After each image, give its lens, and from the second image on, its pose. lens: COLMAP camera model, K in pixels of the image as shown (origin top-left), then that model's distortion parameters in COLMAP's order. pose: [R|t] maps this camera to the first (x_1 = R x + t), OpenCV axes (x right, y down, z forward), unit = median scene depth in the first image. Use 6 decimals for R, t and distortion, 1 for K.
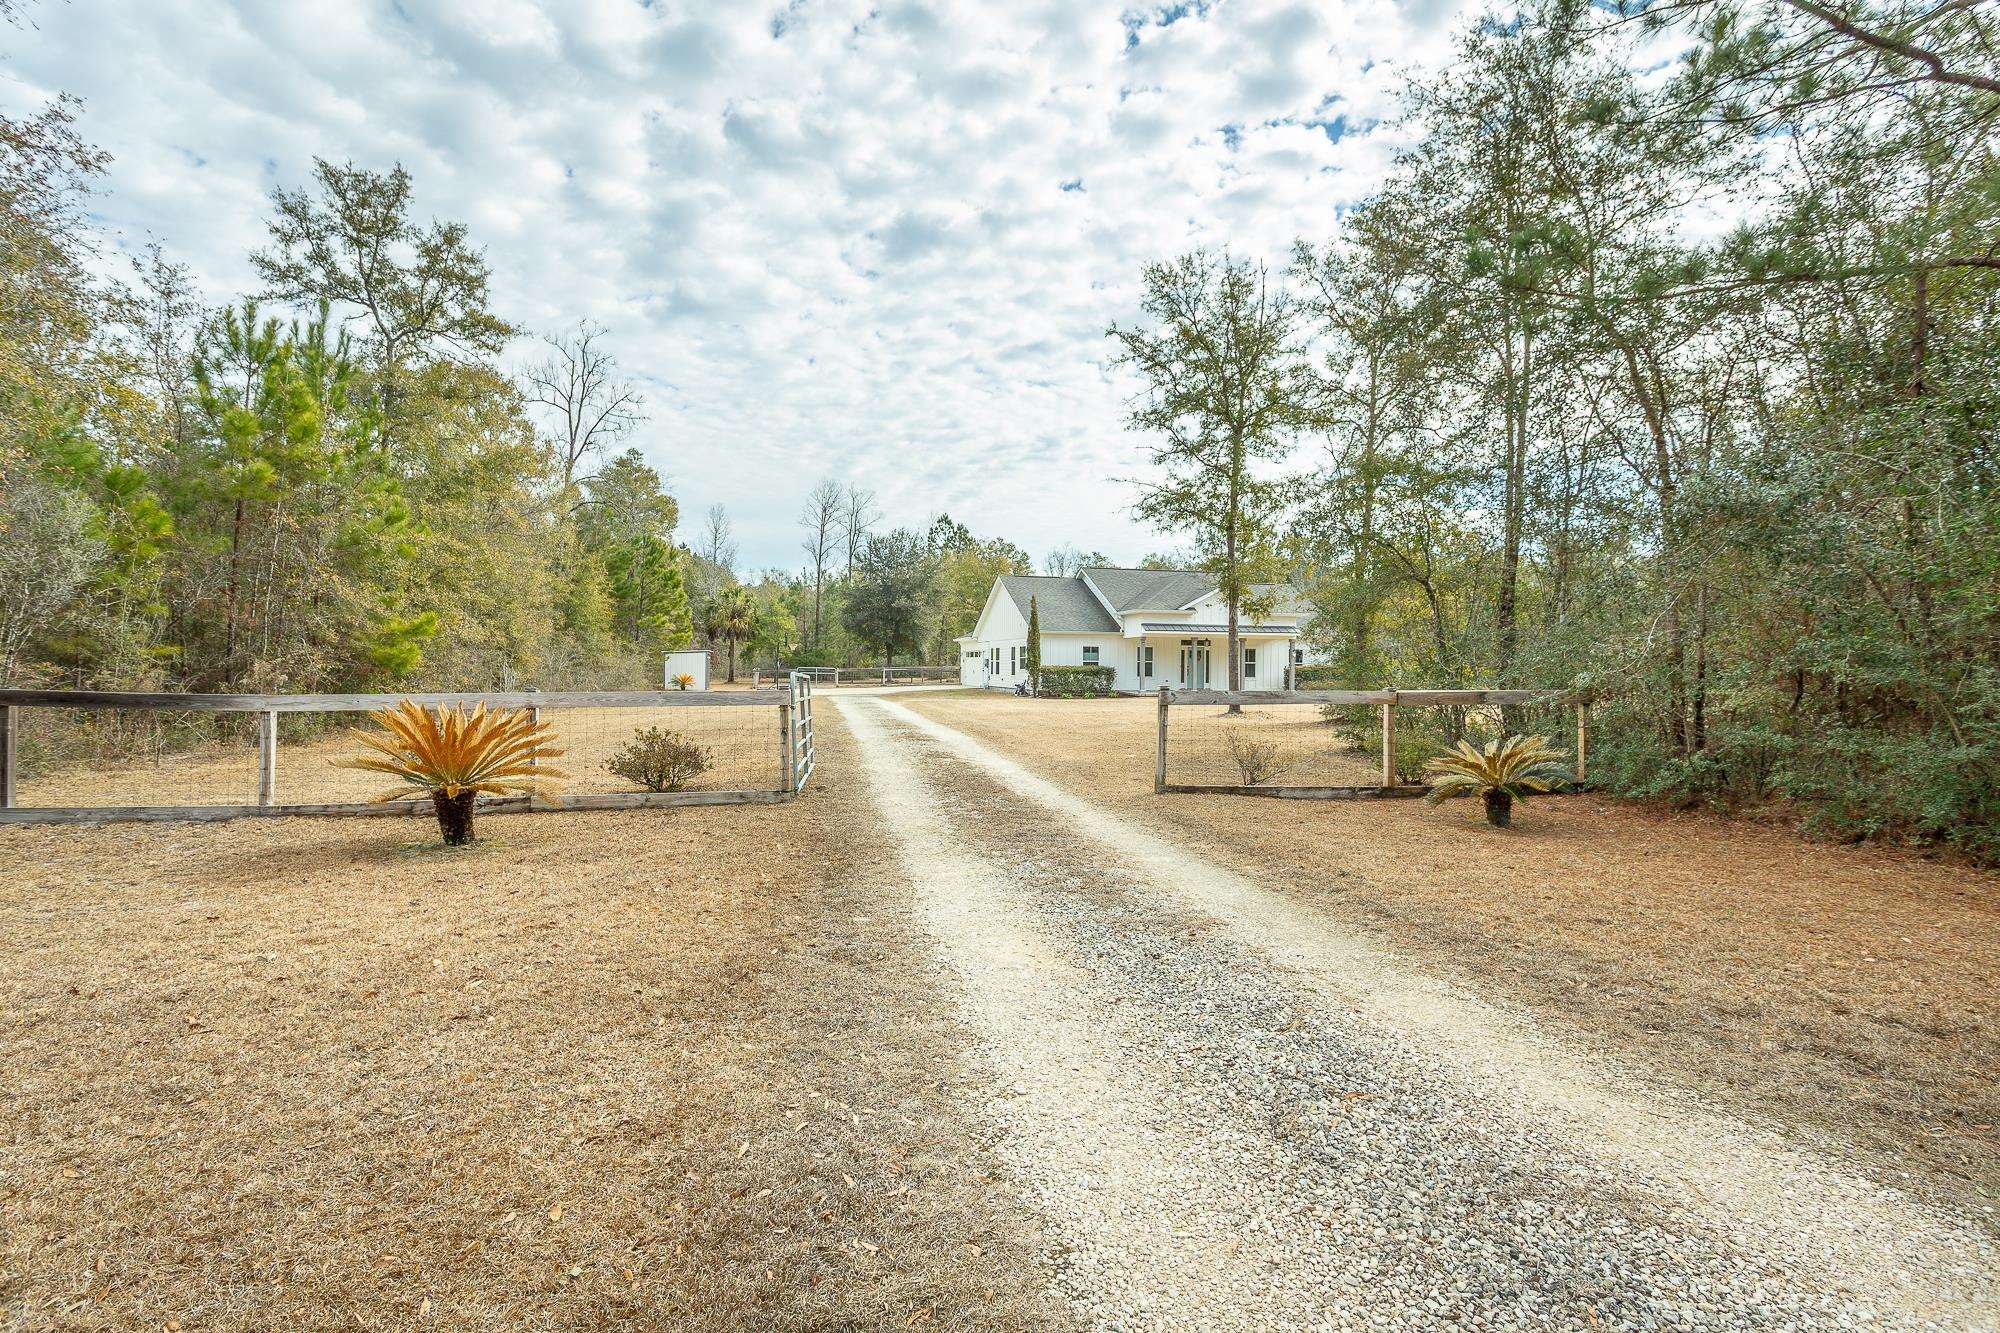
lens RADIAL K [[971.9, 0, 981.3], [0, 971.9, 670.5], [0, 0, 1]] dist [0.004150, 0.001255]
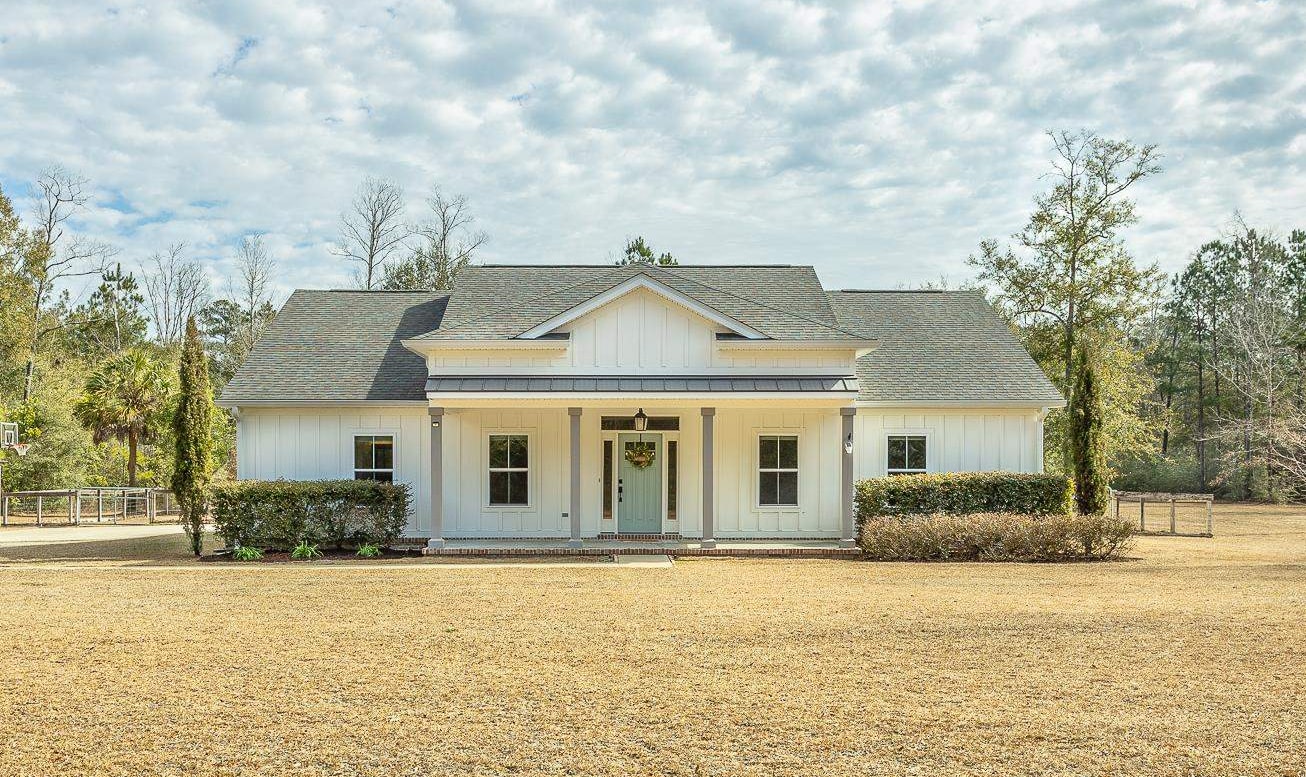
lens RADIAL K [[1242.9, 0, 658.5], [0, 1242.9, 385.5], [0, 0, 1]] dist [-0.002387, 0.000000]
pose [[0.972407, -0.027055, -0.231719, 0.350545], [0.008121, 0.996576, -0.082277, -0.000515], [0.233151, 0.078125, 0.969297, 0.473251]]
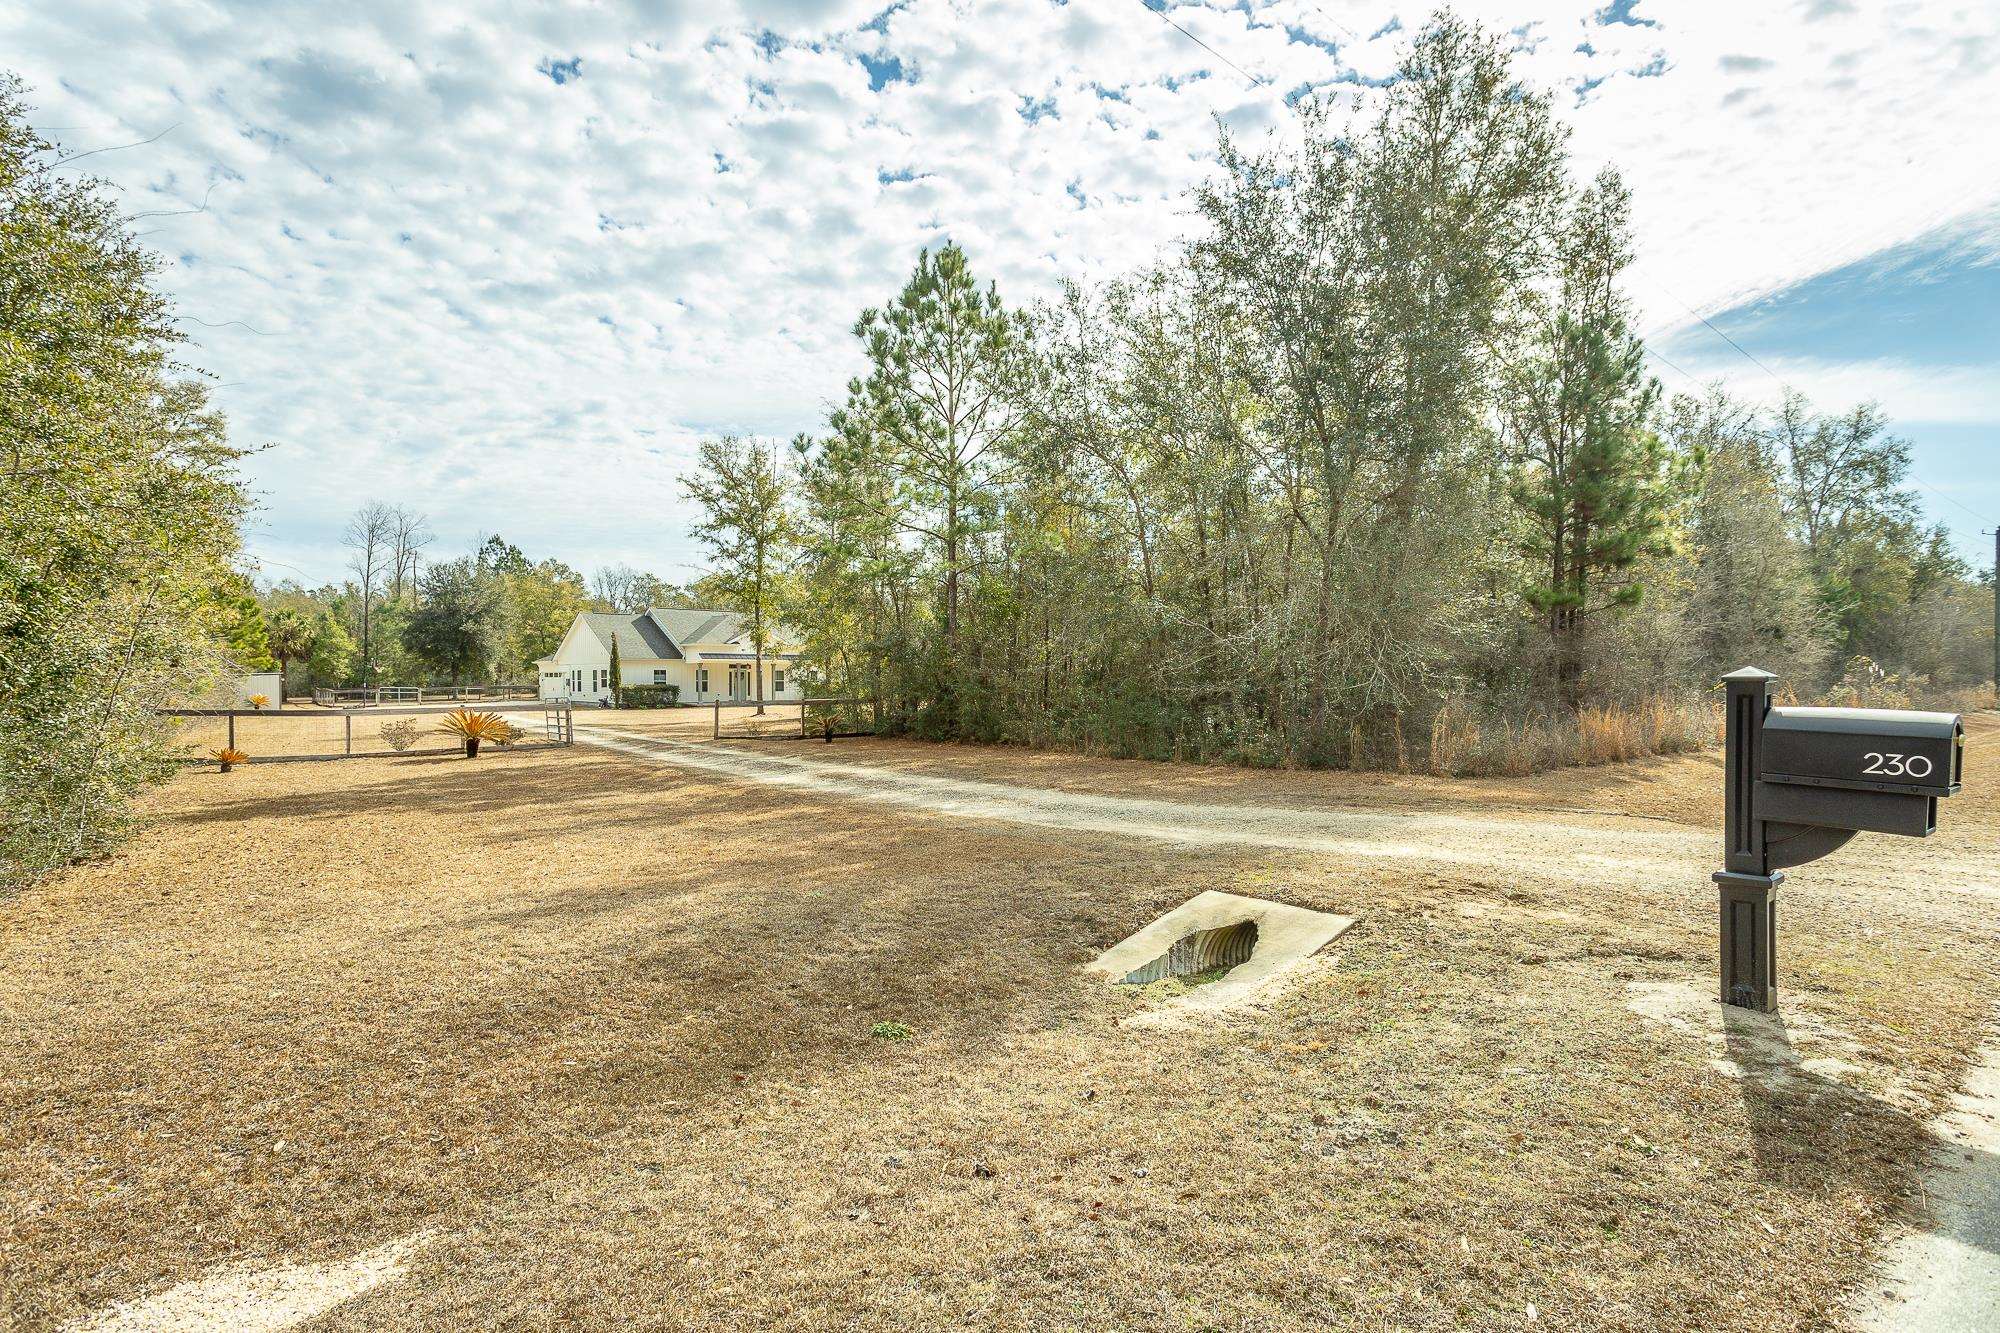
lens RADIAL K [[971.9, 0, 984.1], [0, 971.9, 694.1], [0, 0, 1]] dist [0.004150, 0.001255]
pose [[0.898108, -0.015977, 0.439485, -0.071835], [0.010627, 0.999836, 0.014631, -0.005896], [-0.439647, -0.008470, 0.898131, -0.377473]]
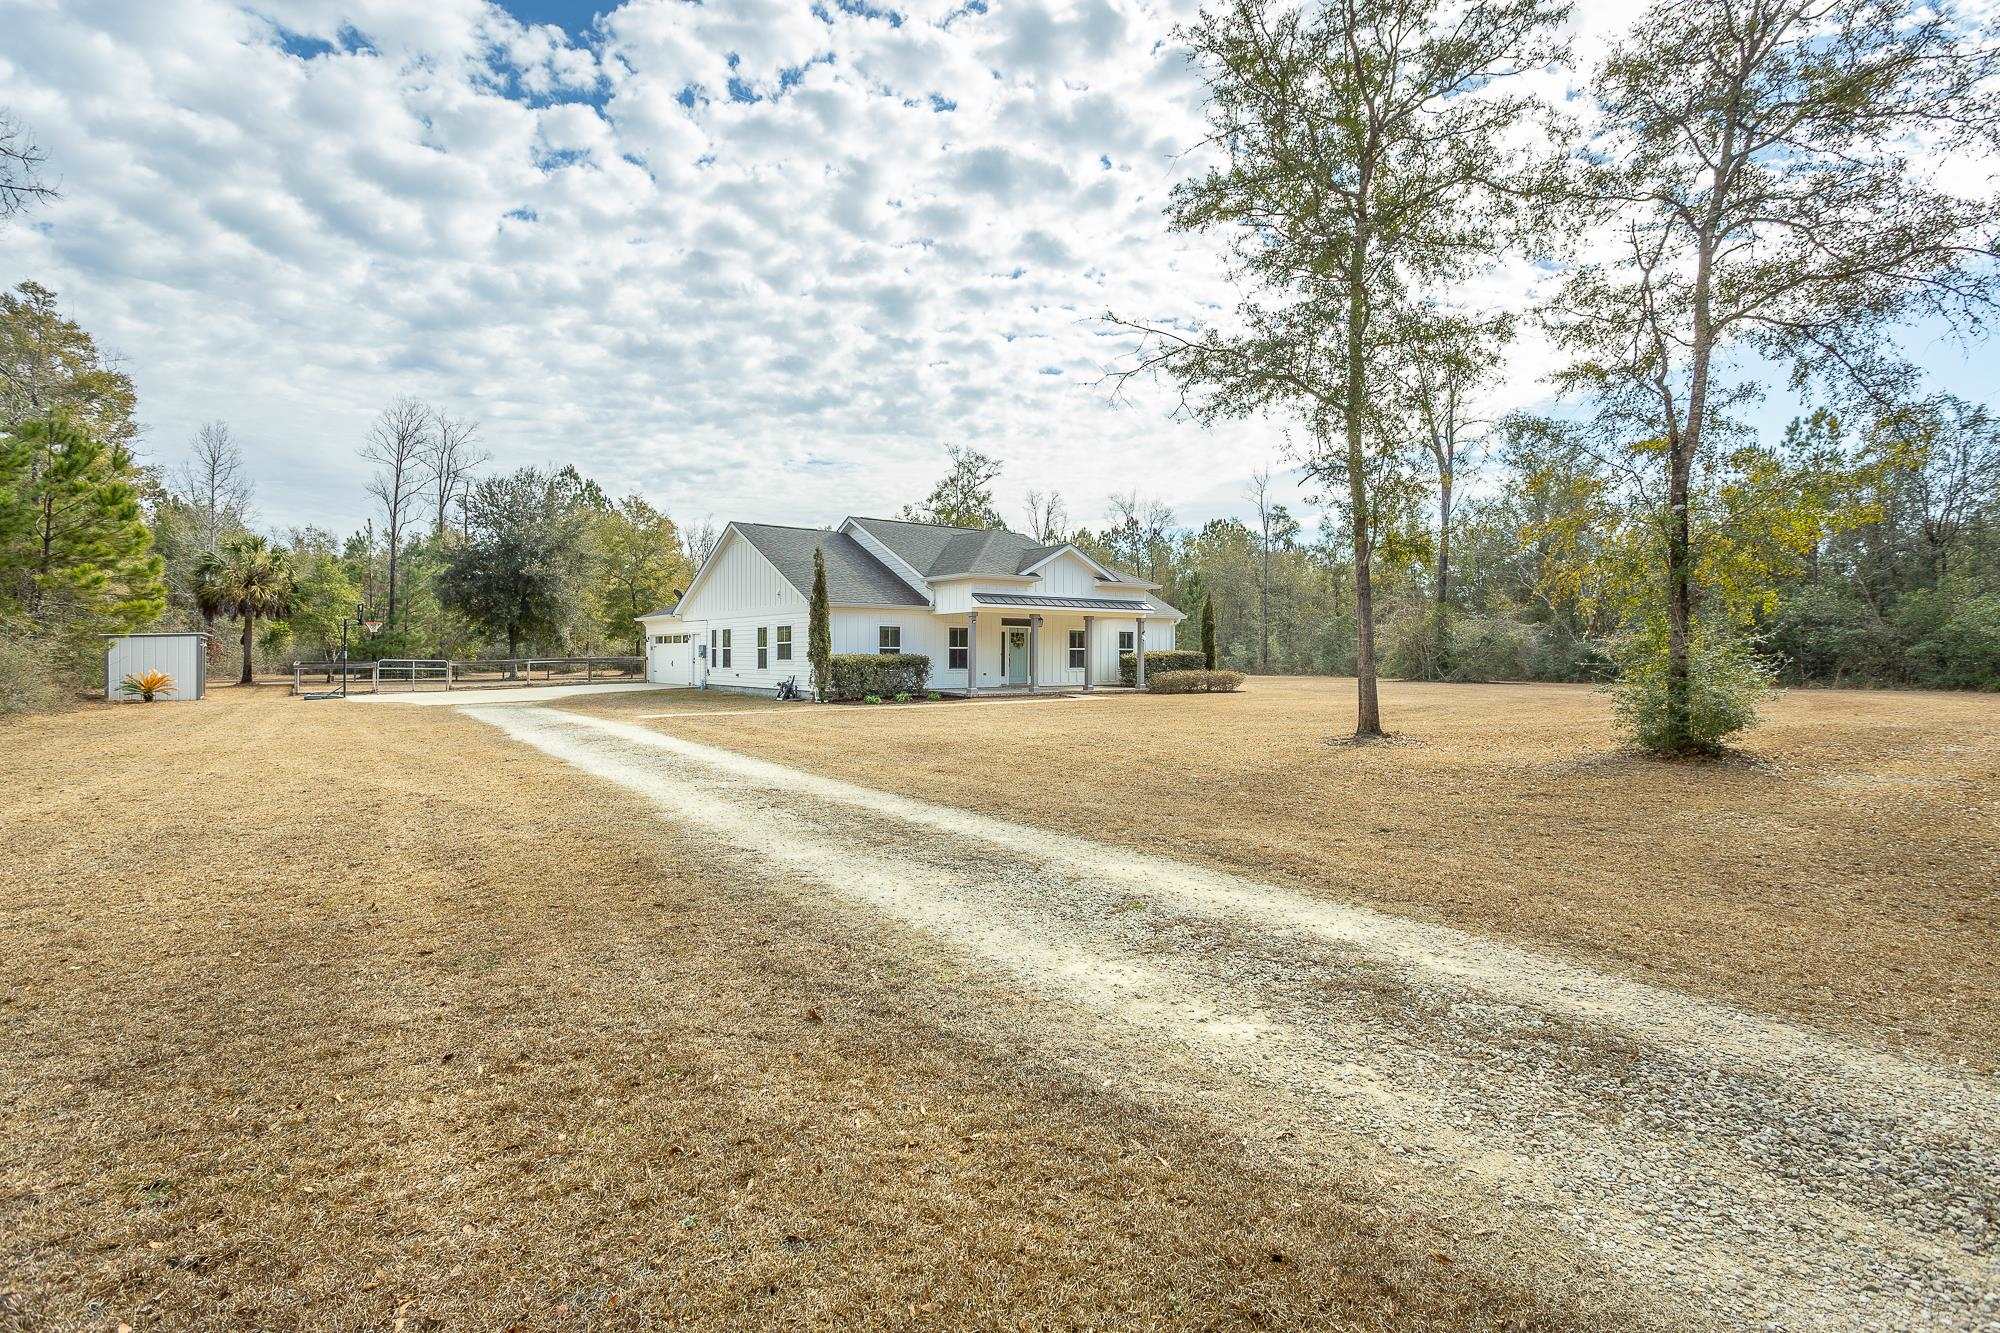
lens RADIAL K [[971.9, 0, 994.9], [0, 971.9, 661.1], [0, 0, 1]] dist [0.004150, 0.001255]
pose [[0.917474, -0.009733, 0.397676, -0.091015], [0.008671, 0.999952, 0.004469, -0.002245], [-0.397701, -0.000652, 0.917515, 0.322810]]
